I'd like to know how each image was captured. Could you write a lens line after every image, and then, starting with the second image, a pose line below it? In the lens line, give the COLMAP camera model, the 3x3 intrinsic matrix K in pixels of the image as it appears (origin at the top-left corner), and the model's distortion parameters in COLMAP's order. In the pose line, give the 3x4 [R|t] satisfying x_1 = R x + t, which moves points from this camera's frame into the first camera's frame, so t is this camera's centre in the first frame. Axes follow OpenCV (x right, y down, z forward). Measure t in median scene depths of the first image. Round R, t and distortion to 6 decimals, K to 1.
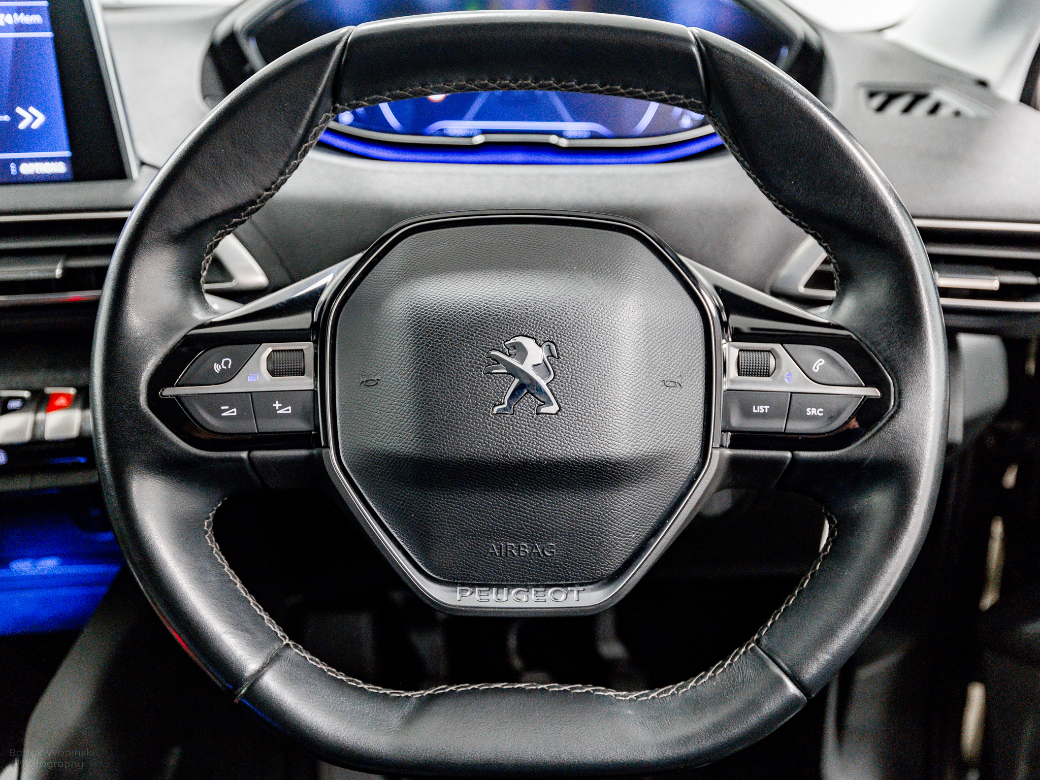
lens RADIAL K [[835.0, 0, 520.0], [0, 835.0, 390.0], [0, 0, 1]] dist [0.001149, -0.000228]
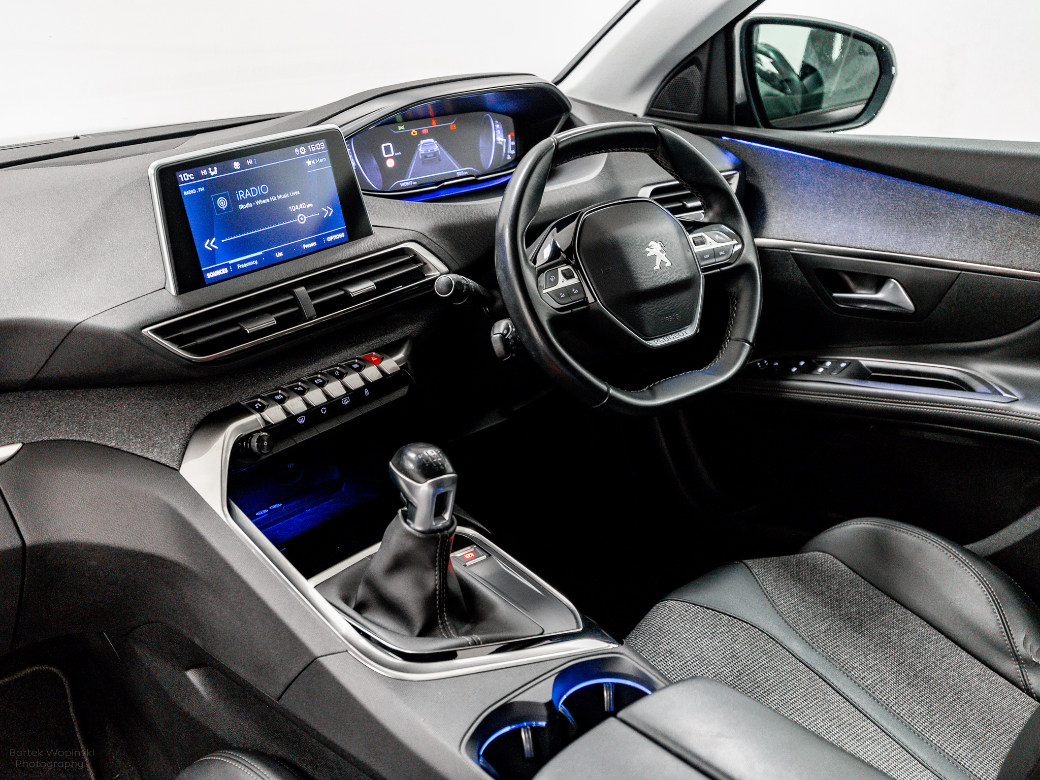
lens RADIAL K [[1117.5, 0, 520.0], [0, 1117.5, 390.0], [0, 0, 1]] dist [-0.002822, -0.000333]
pose [[0.774810, -0.268053, 0.572554, -1.769774], [0.304064, 0.952036, 0.034240, 0.093792], [-0.554270, 0.147564, 0.819152, -1.192169]]
